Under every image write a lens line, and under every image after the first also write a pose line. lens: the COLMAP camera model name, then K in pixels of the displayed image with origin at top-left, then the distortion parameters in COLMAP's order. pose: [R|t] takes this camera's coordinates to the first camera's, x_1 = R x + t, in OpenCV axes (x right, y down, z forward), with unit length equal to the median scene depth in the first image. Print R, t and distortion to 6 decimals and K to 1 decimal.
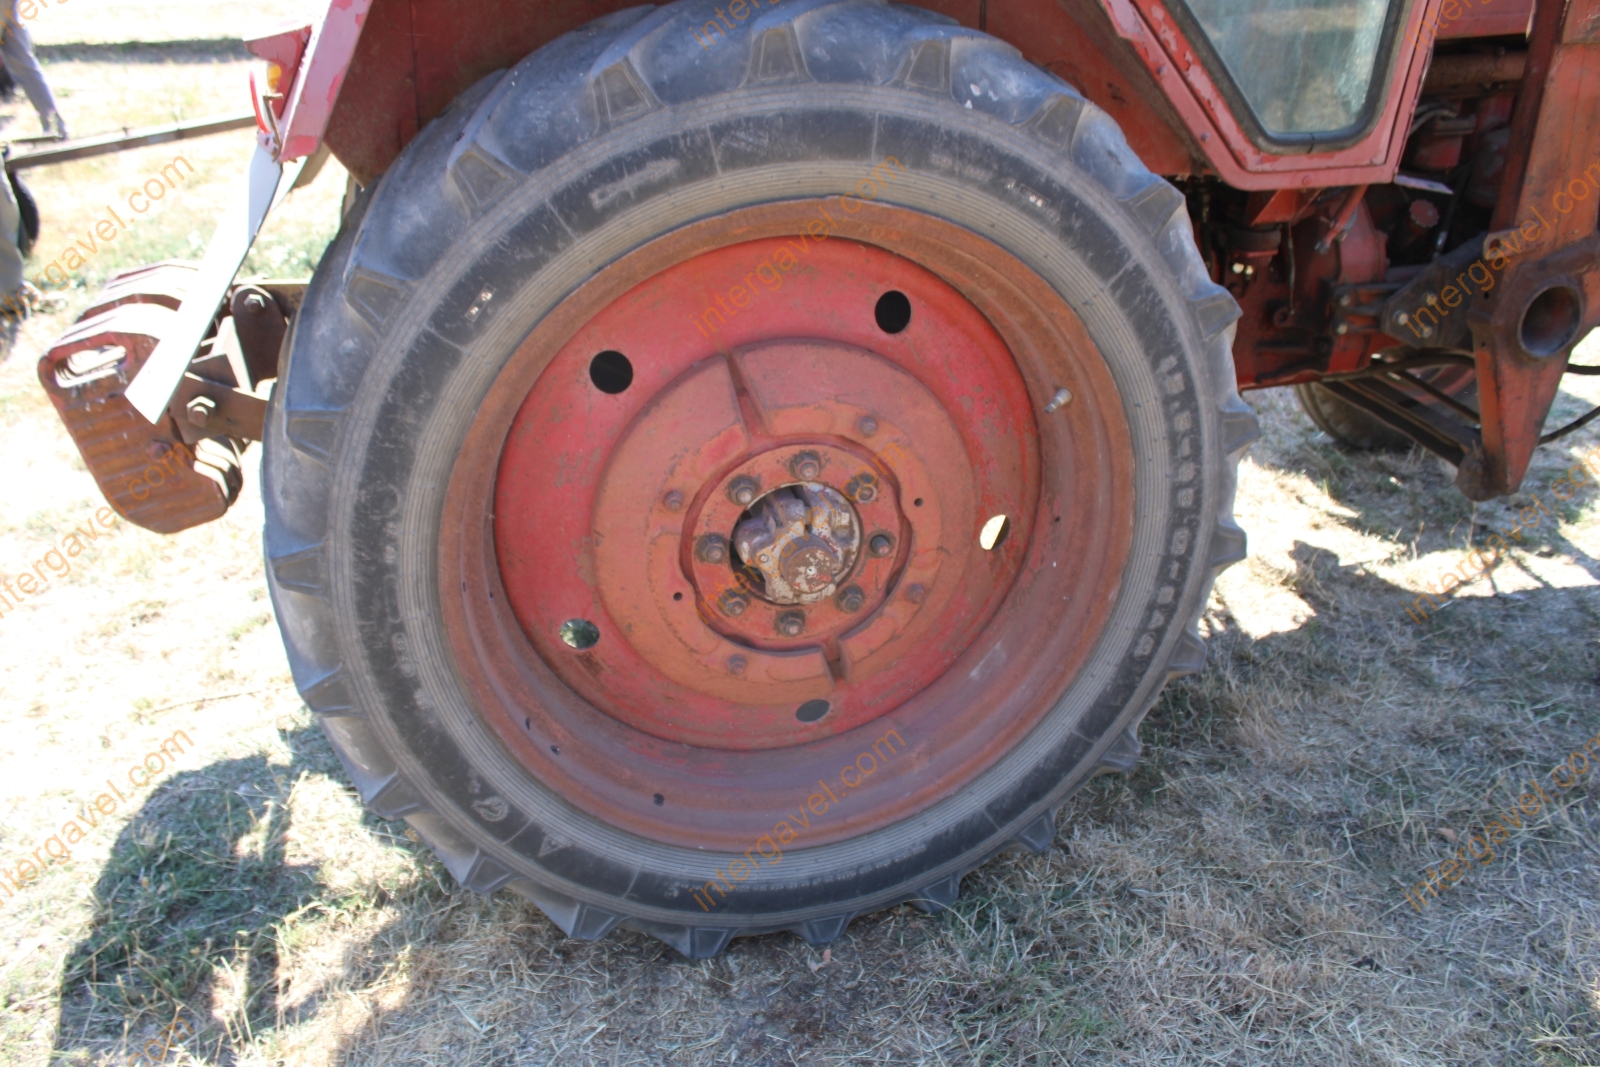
lens RADIAL K [[1352.1, 0, 792.2], [0, 1352.1, 533.7], [0, 0, 1]] dist [-0.157316, 0.135640]
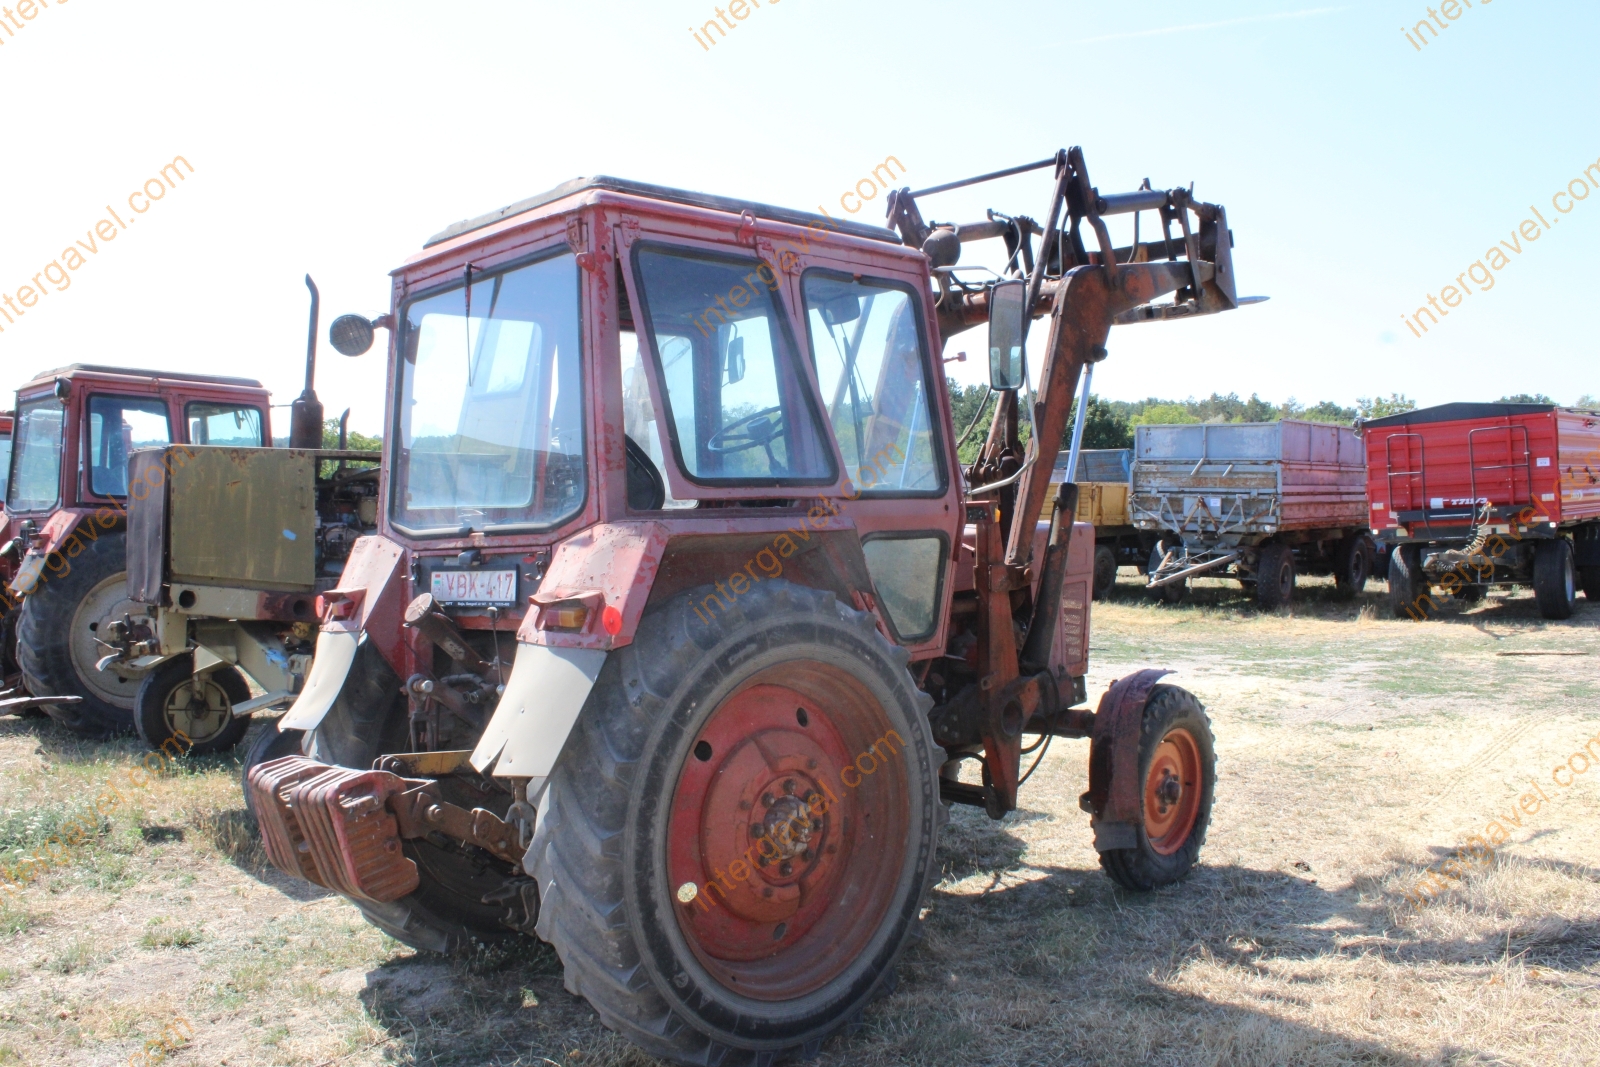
lens RADIAL K [[1352.1, 0, 797.8], [0, 1352.1, 522.4], [0, 0, 1]] dist [-0.157316, 0.135640]
pose [[0.854938, -0.002311, 0.518725, -1.105930], [0.235610, 0.892618, -0.384345, 0.407173], [-0.462135, 0.450808, 0.763678, -0.840212]]
